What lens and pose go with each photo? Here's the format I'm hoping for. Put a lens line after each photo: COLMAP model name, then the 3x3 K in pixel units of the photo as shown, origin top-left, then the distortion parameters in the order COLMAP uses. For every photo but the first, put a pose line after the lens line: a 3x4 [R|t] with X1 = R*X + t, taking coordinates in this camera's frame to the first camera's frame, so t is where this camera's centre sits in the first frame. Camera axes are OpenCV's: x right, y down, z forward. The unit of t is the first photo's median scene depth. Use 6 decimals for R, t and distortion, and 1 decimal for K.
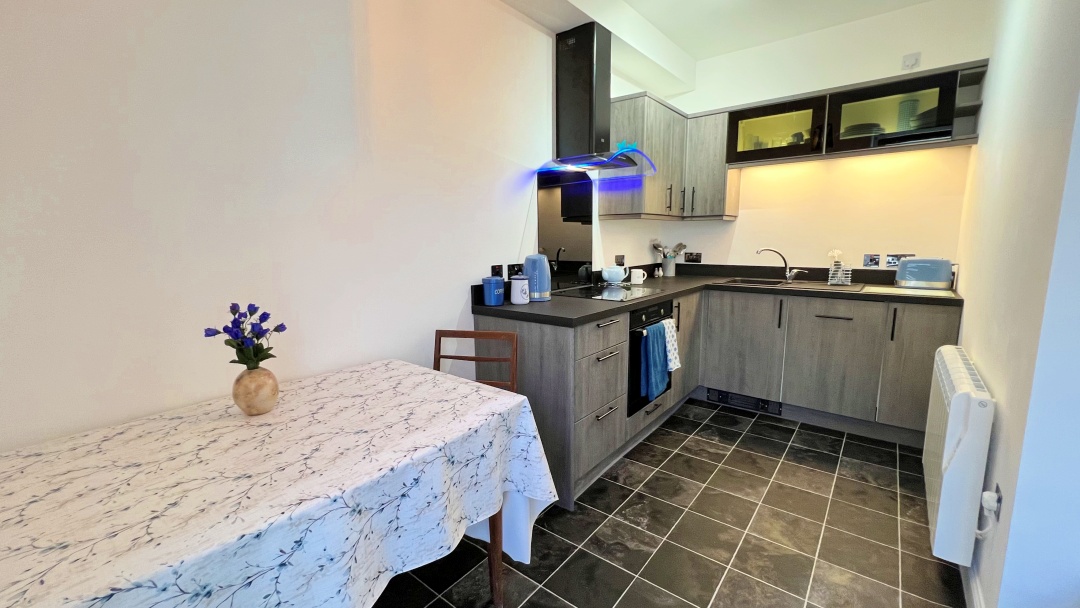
lens RADIAL K [[442.3, 0, 540.4], [0, 442.3, 306.5], [0, 0, 1]] dist [0.000773, 0.000021]
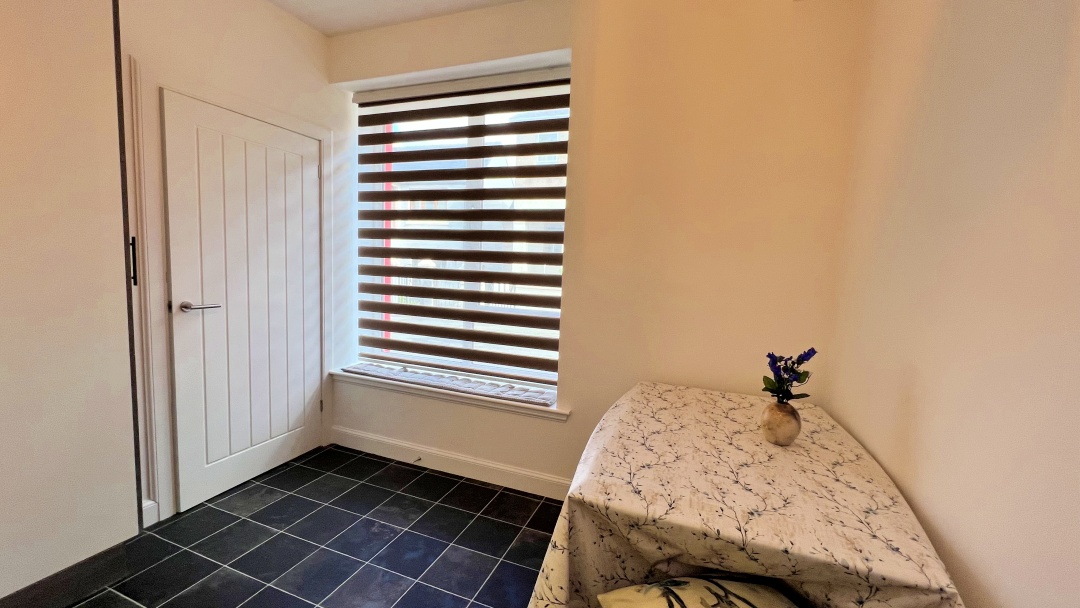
lens RADIAL K [[442.3, 0, 539.3], [0, 442.3, 303.8], [0, 0, 1]] dist [0.000773, 0.000021]
pose [[-0.954697, 0.027944, -0.296263, 0.294960], [-0.050344, 0.966063, 0.253352, -0.384318], [0.293289, 0.256790, -0.920891, 1.887661]]
